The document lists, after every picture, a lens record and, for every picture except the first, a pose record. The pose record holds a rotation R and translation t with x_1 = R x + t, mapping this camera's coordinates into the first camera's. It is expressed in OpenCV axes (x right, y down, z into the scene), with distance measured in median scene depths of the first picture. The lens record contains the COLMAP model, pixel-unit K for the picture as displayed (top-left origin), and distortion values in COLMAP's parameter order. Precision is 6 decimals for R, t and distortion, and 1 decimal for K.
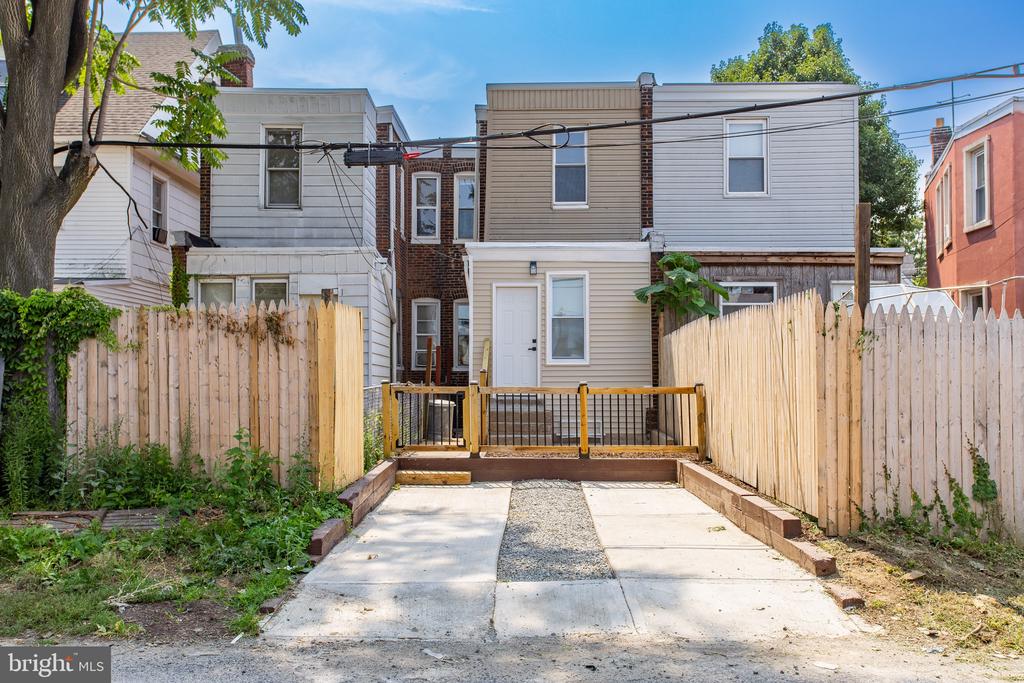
lens RADIAL K [[942.6, 0, 504.9], [0, 942.6, 342.2], [0, 0, 1]] dist [0.031758, 0.055420]
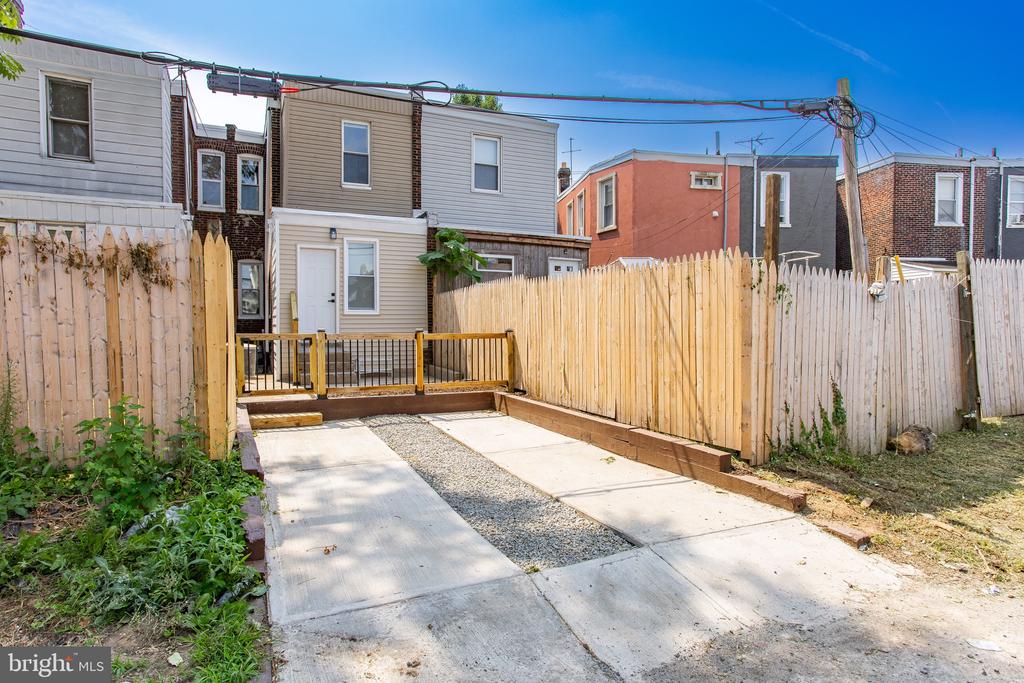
lens RADIAL K [[594.2, 0, 516.1], [0, 594.2, 339.1], [0, 0, 1]] dist [-0.007545, 0.021655]
pose [[0.898334, -0.009394, 0.439212, -0.094425], [-0.018312, 0.998102, 0.058803, 0.006791], [-0.438931, -0.060867, 0.896457, 0.211353]]
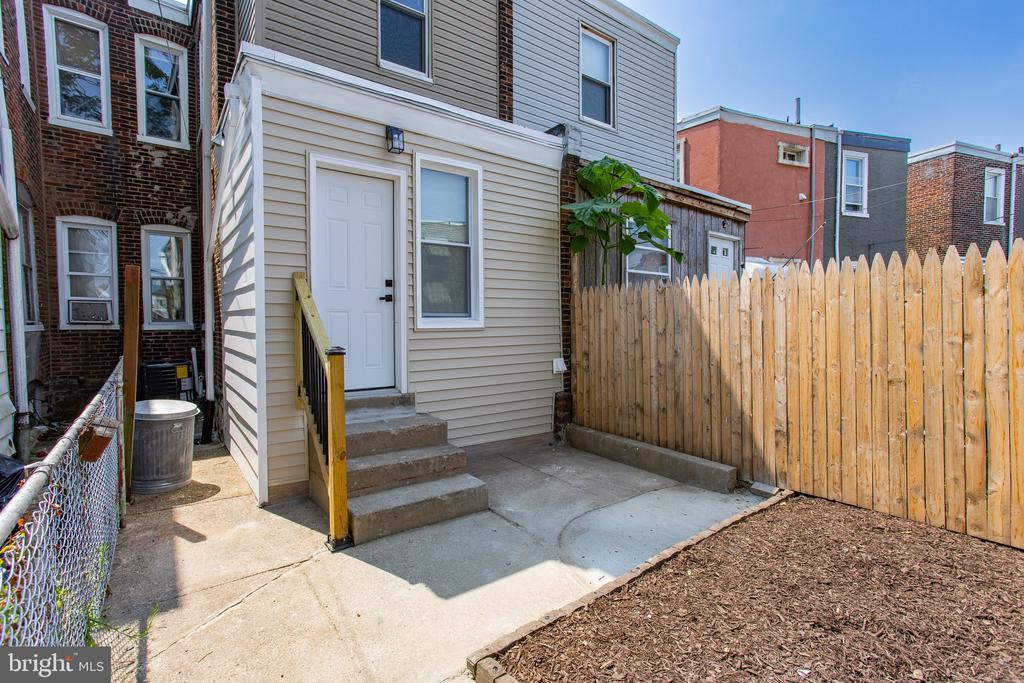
lens RADIAL K [[487.0, 0, 518.9], [0, 487.0, 338.9], [0, 0, 1]] dist [0.002325, 0.005379]
pose [[0.784463, -0.024019, 0.619710, -0.083104], [-0.022001, 0.997543, 0.066513, 0.010115], [-0.619785, -0.065811, 0.782007, 0.747031]]
